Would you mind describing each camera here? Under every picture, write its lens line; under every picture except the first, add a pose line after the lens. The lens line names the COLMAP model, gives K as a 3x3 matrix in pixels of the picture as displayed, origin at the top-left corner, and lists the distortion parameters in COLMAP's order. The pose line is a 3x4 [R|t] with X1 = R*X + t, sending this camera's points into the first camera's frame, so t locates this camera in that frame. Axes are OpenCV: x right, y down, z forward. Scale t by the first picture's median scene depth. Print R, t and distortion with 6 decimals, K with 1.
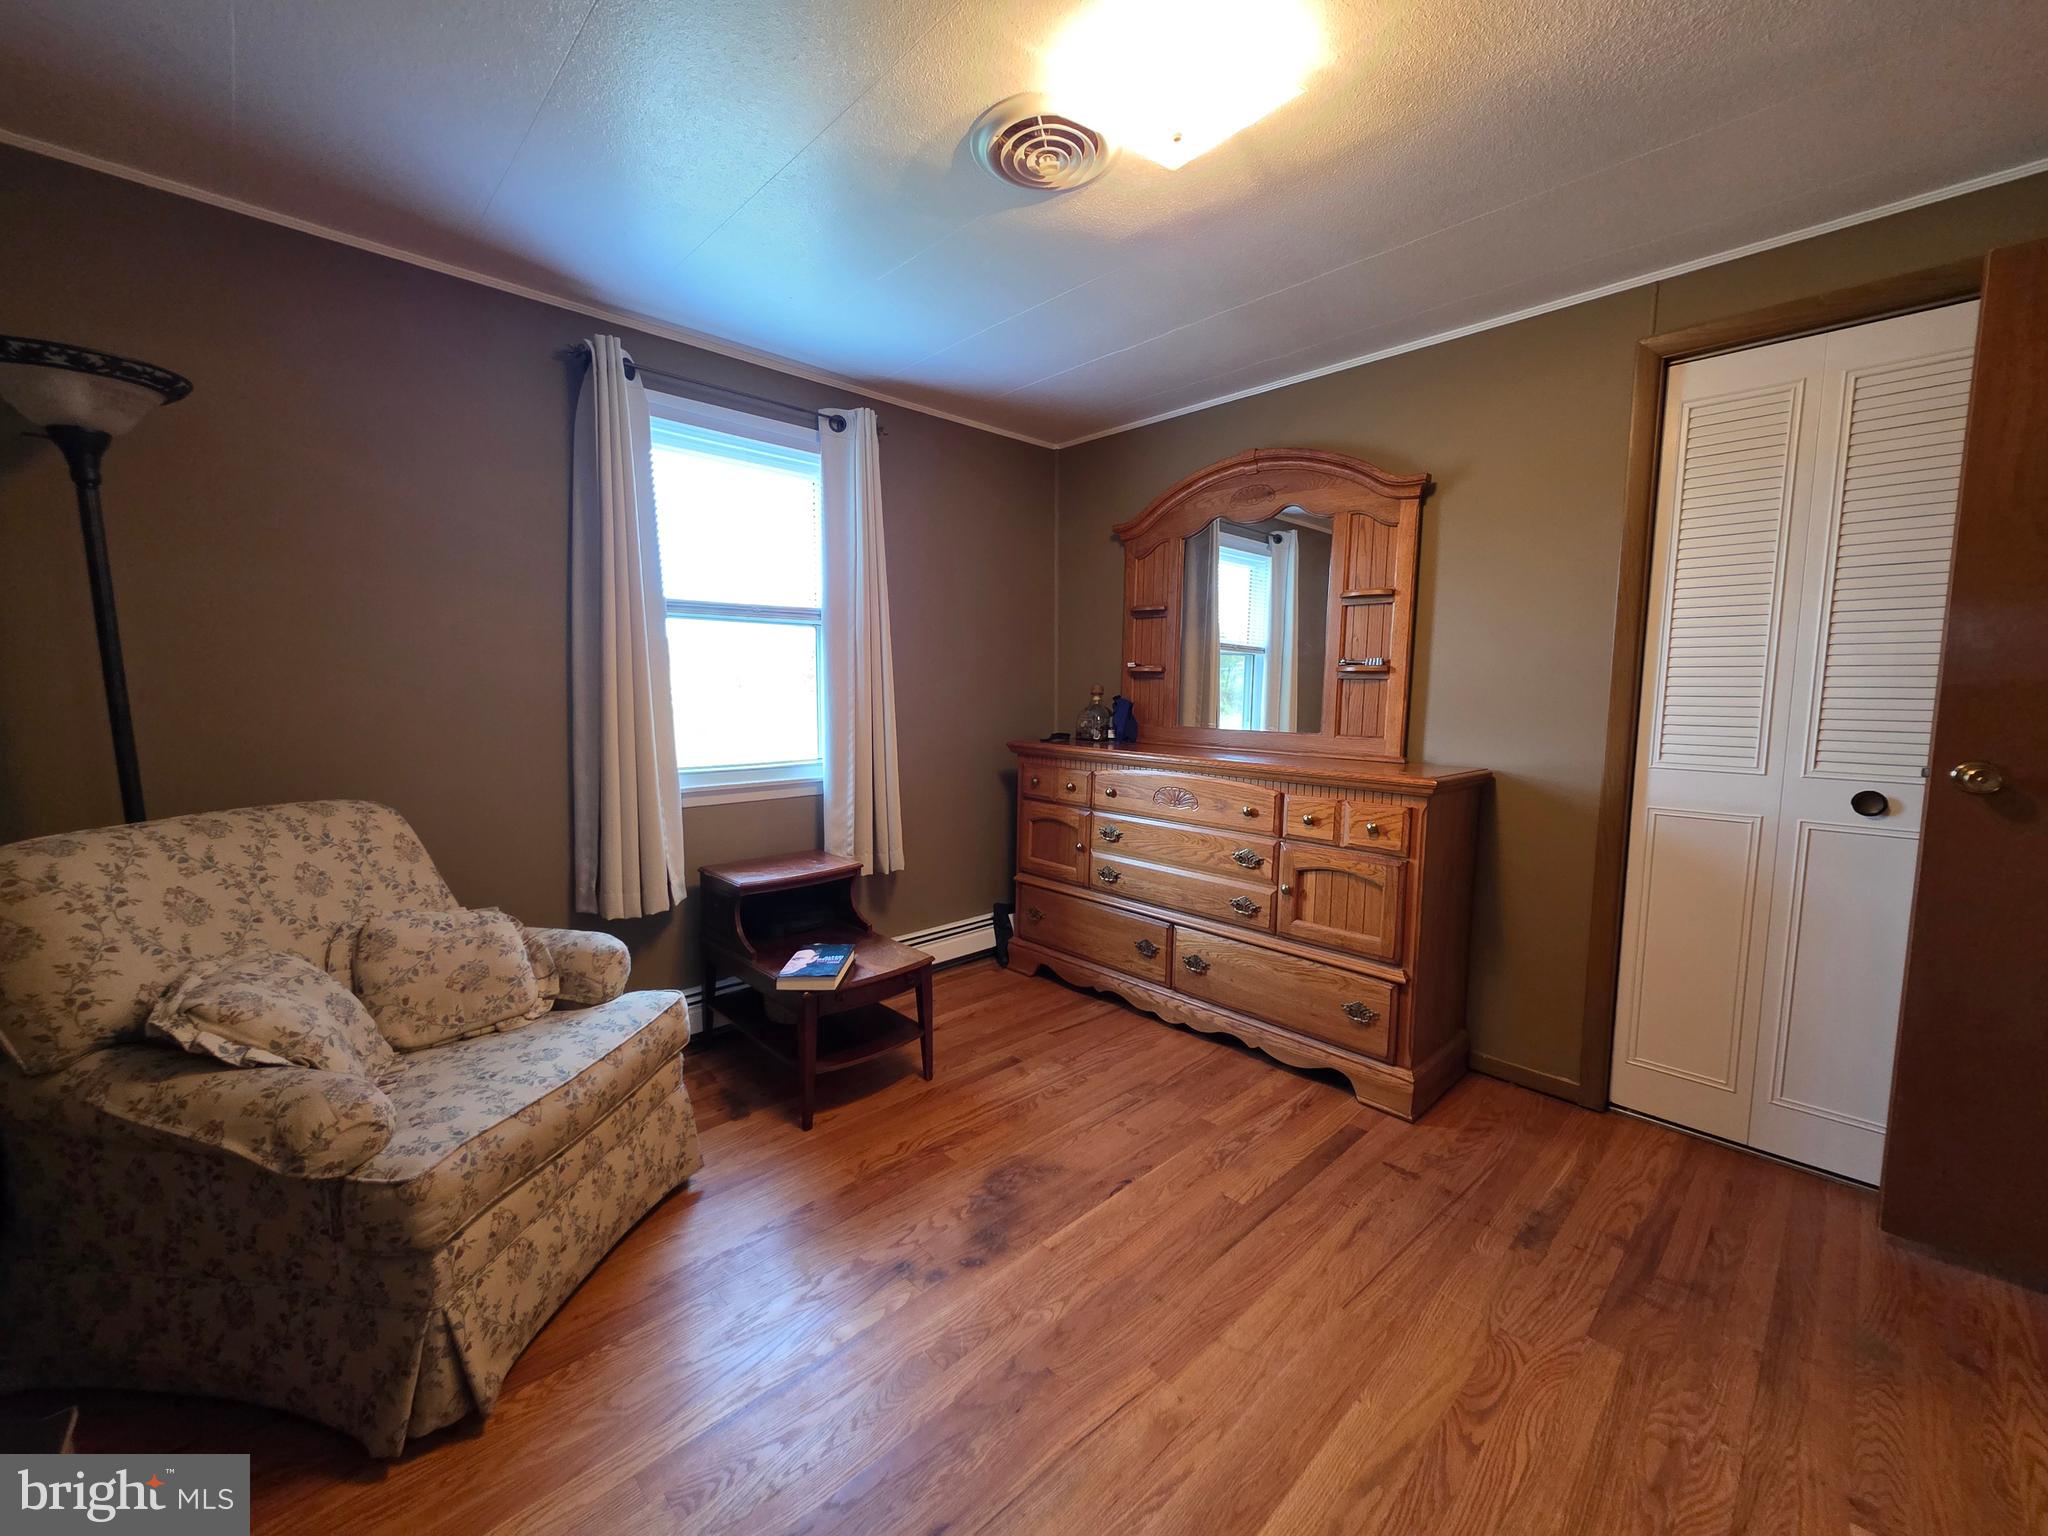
lens RADIAL K [[812.7, 0, 1020.7], [0, 812.7, 768.5], [0, 0, 1]] dist [0.003251, -0.000460]
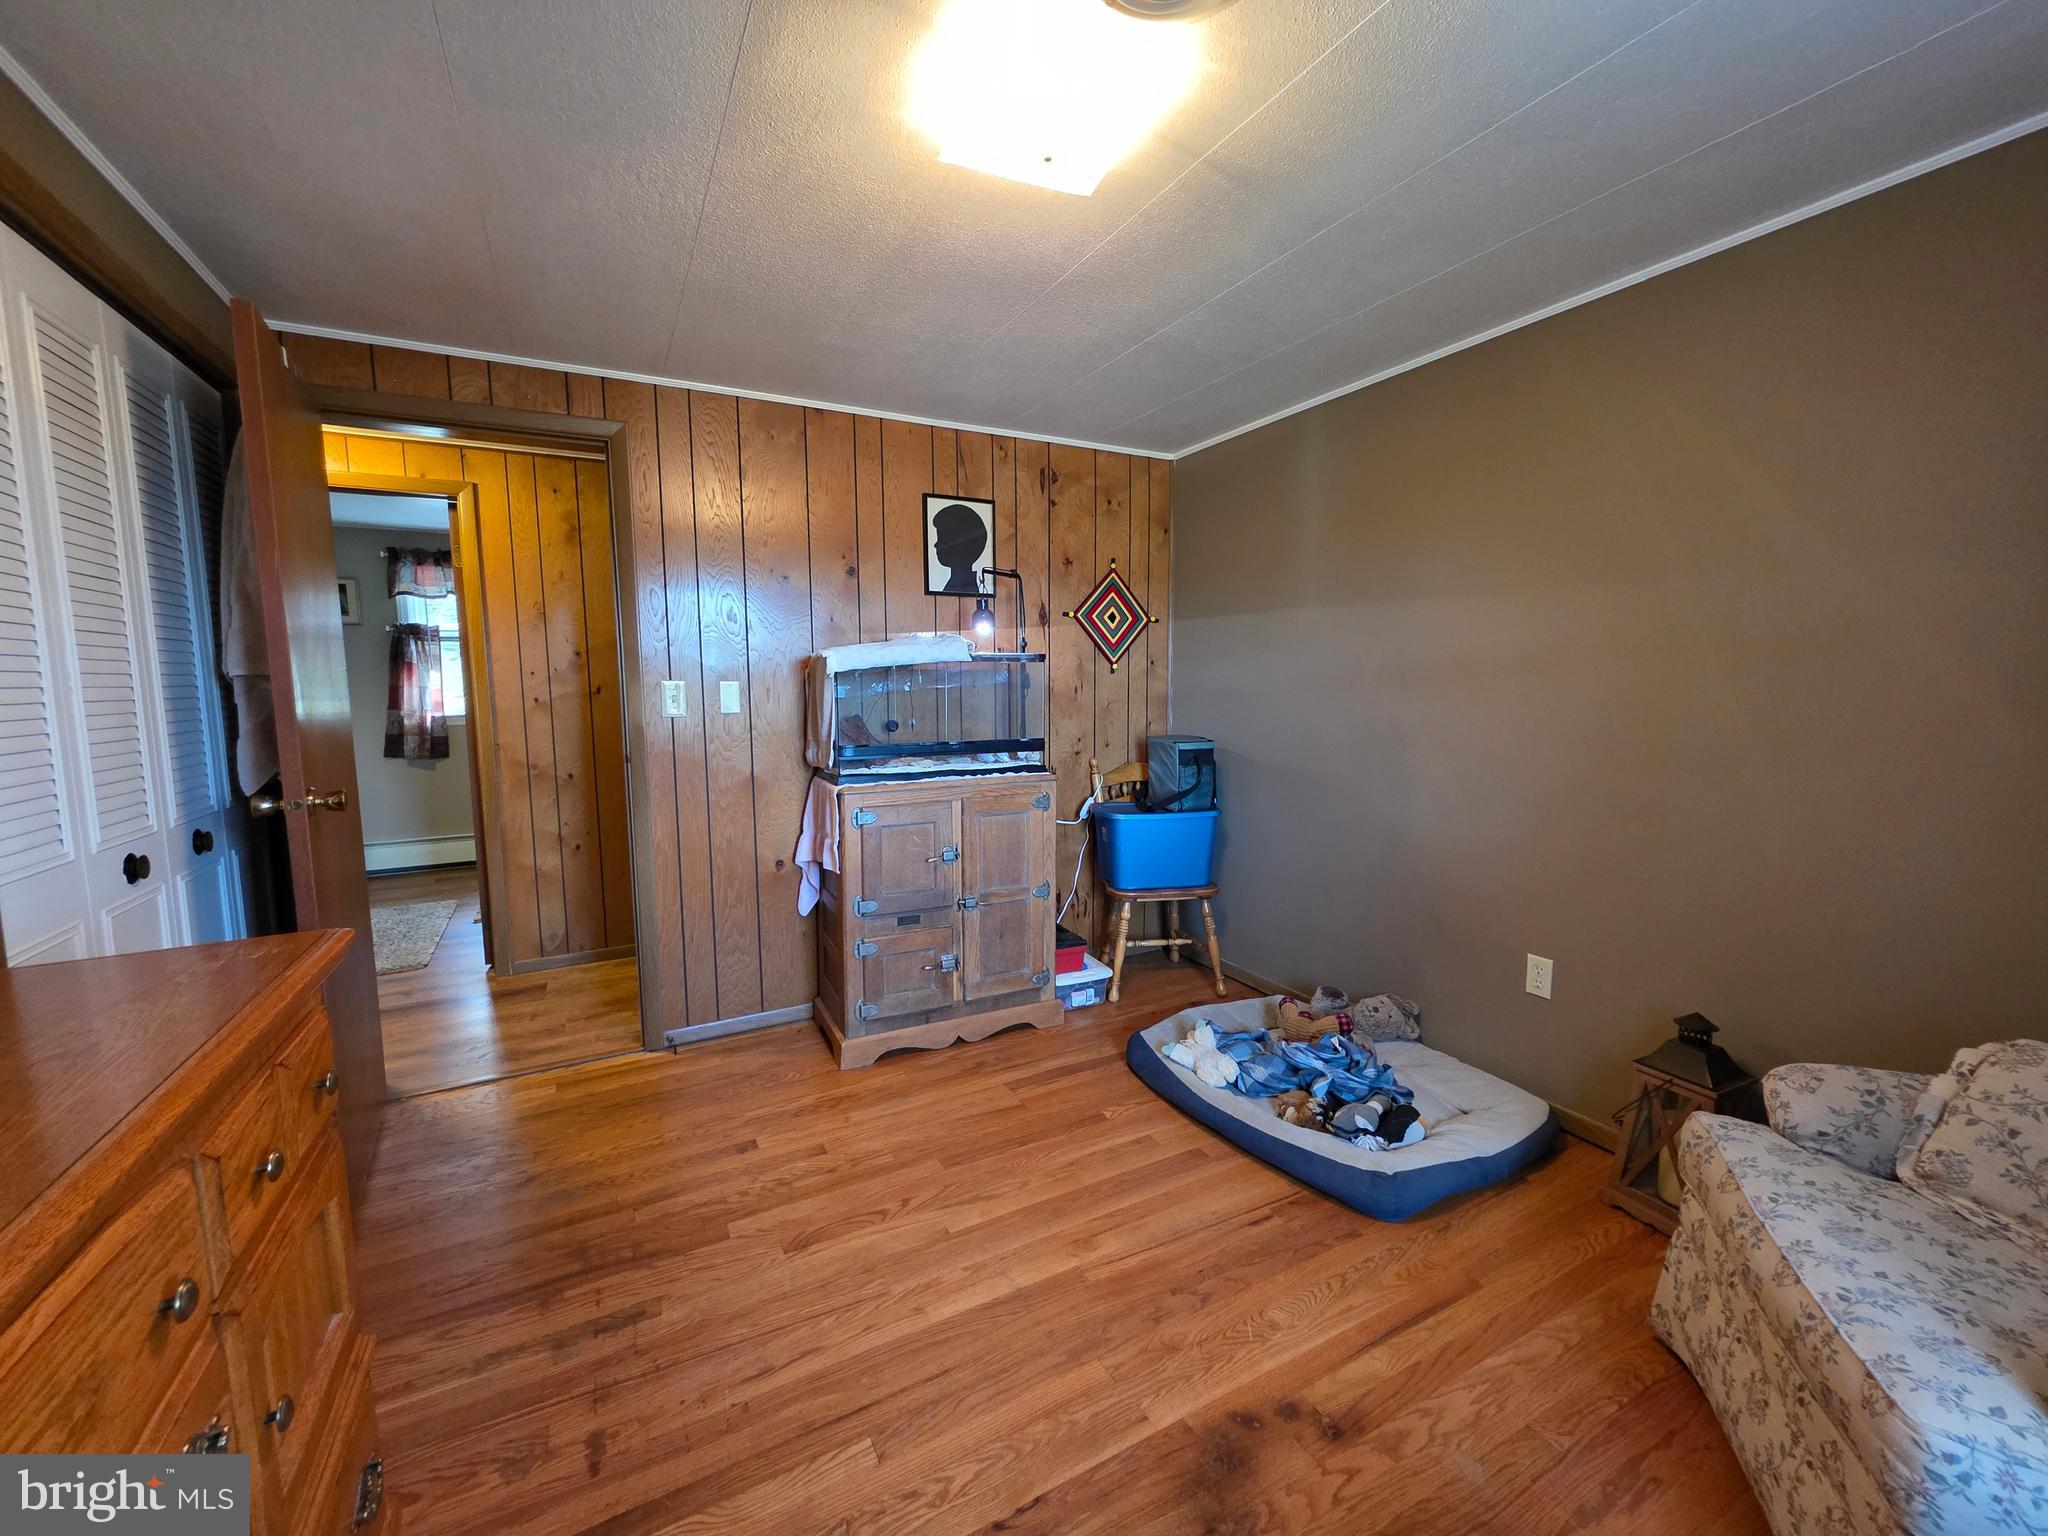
lens RADIAL K [[812.7, 0, 1019.0], [0, 812.7, 767.3], [0, 0, 1]] dist [0.003251, -0.000460]
pose [[-0.961577, -0.028763, 0.273023, -0.033387], [0.028498, 0.978666, 0.203470, -0.167245], [-0.273051, 0.203433, -0.940244, 1.269252]]
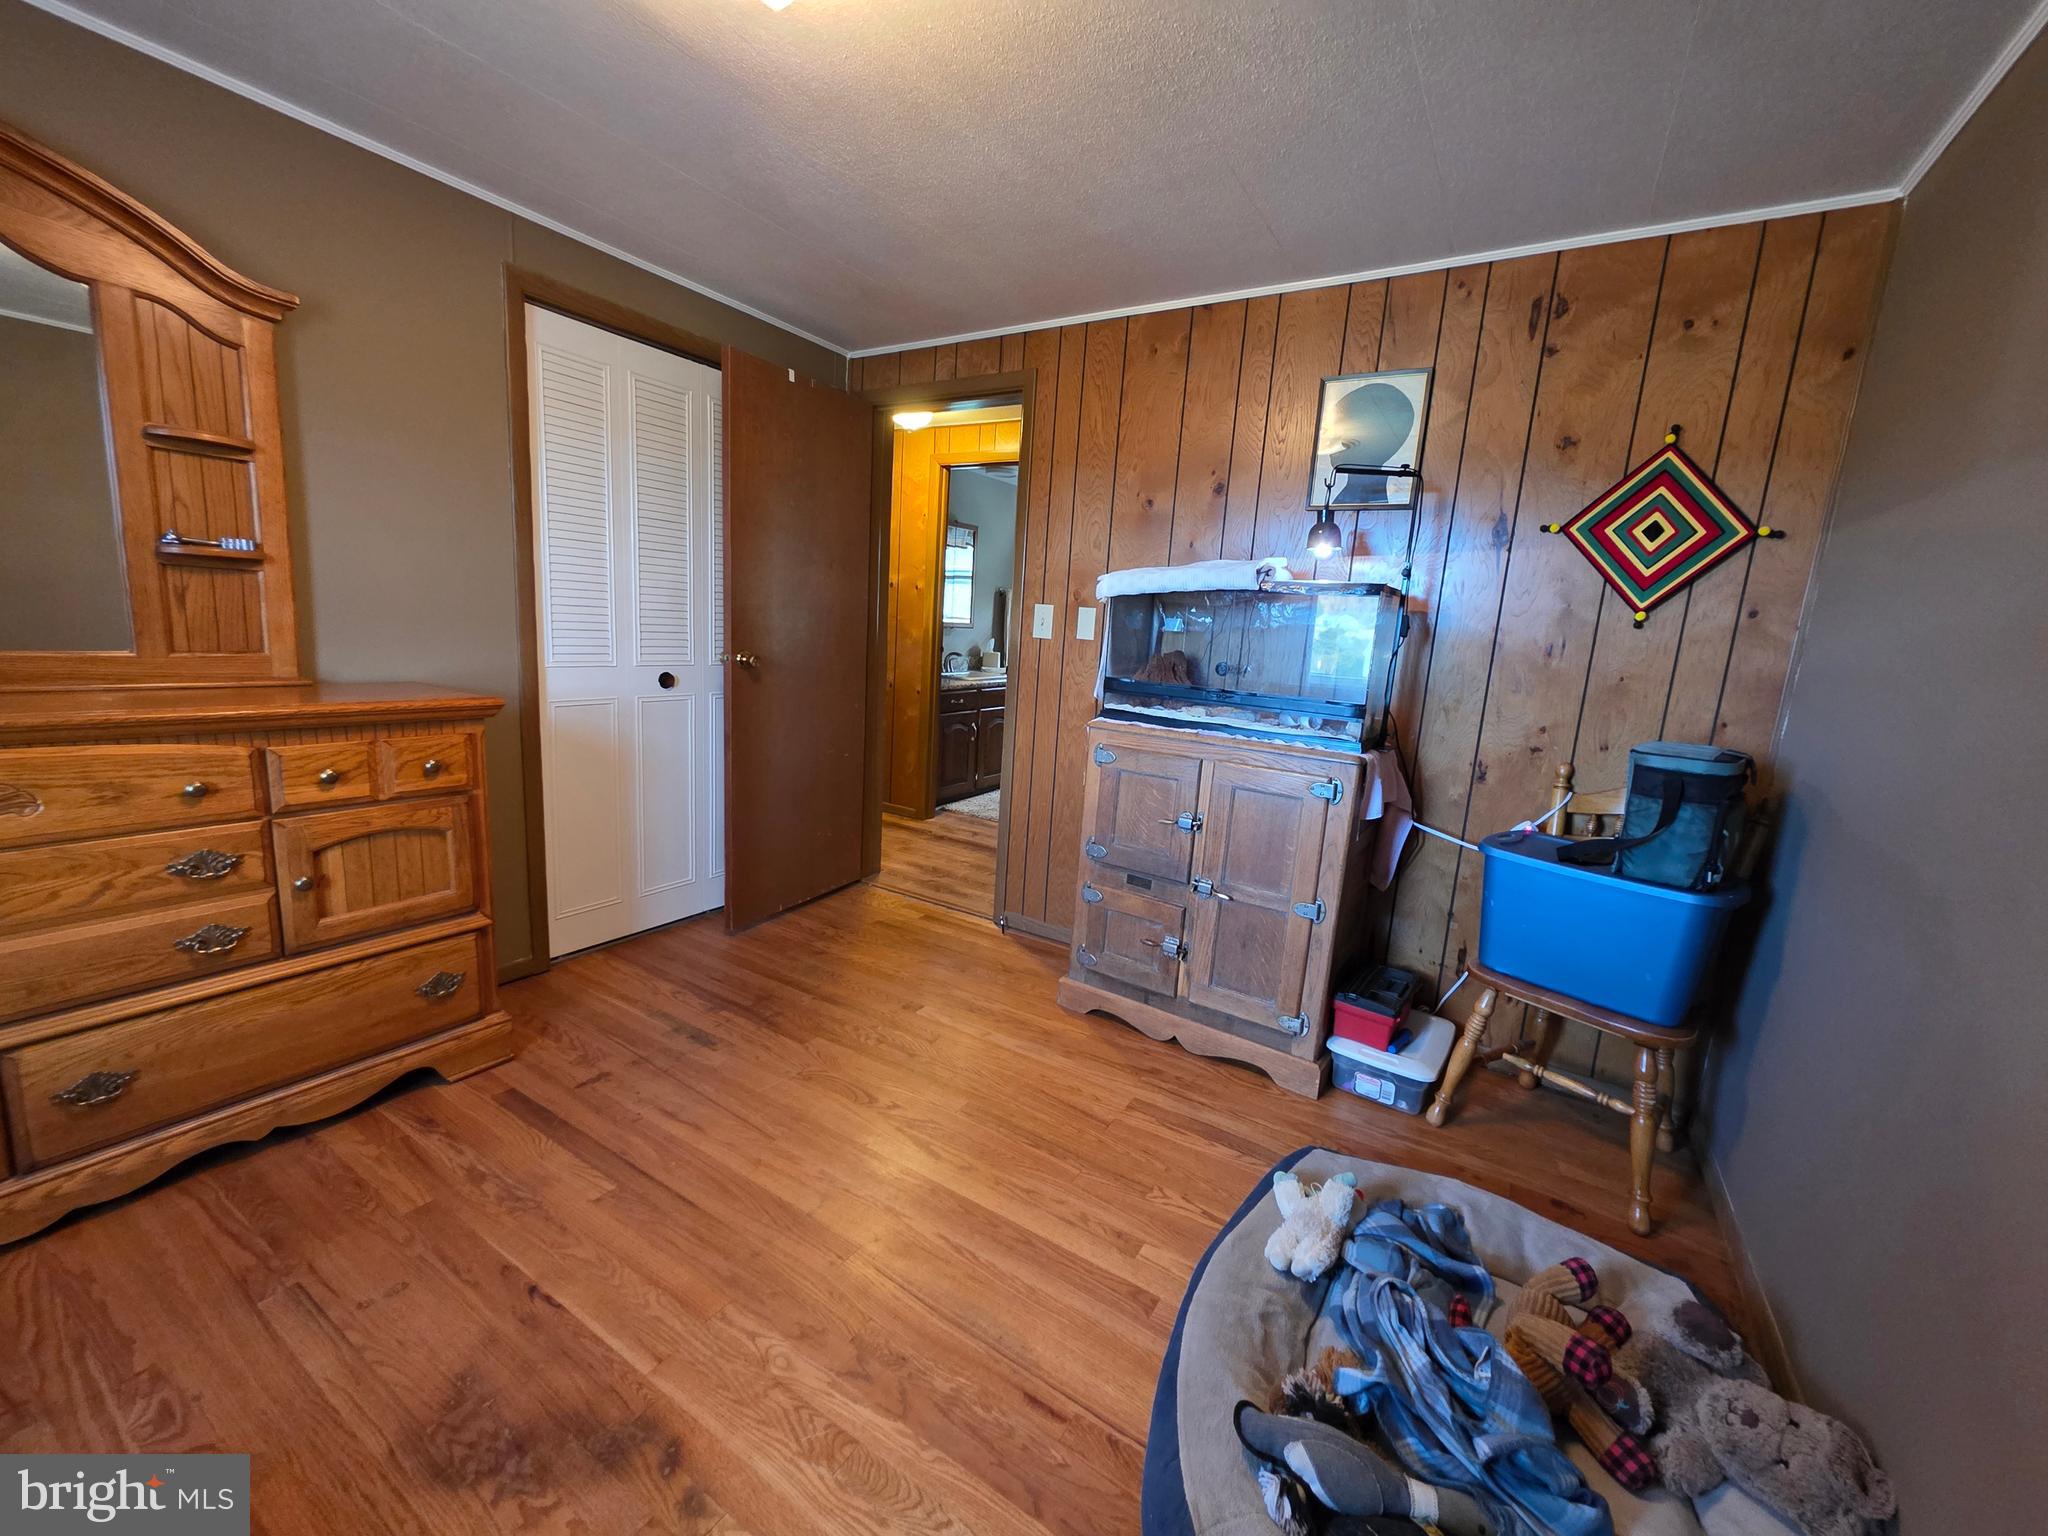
lens RADIAL K [[812.7, 0, 1027.4], [0, 812.7, 766.9], [0, 0, 1]] dist [0.003251, -0.000460]
pose [[-0.249852, -0.194638, 0.948520, -0.506822], [0.031060, 0.977473, 0.208761, -0.080812], [-0.967786, 0.081620, -0.238178, 0.608943]]
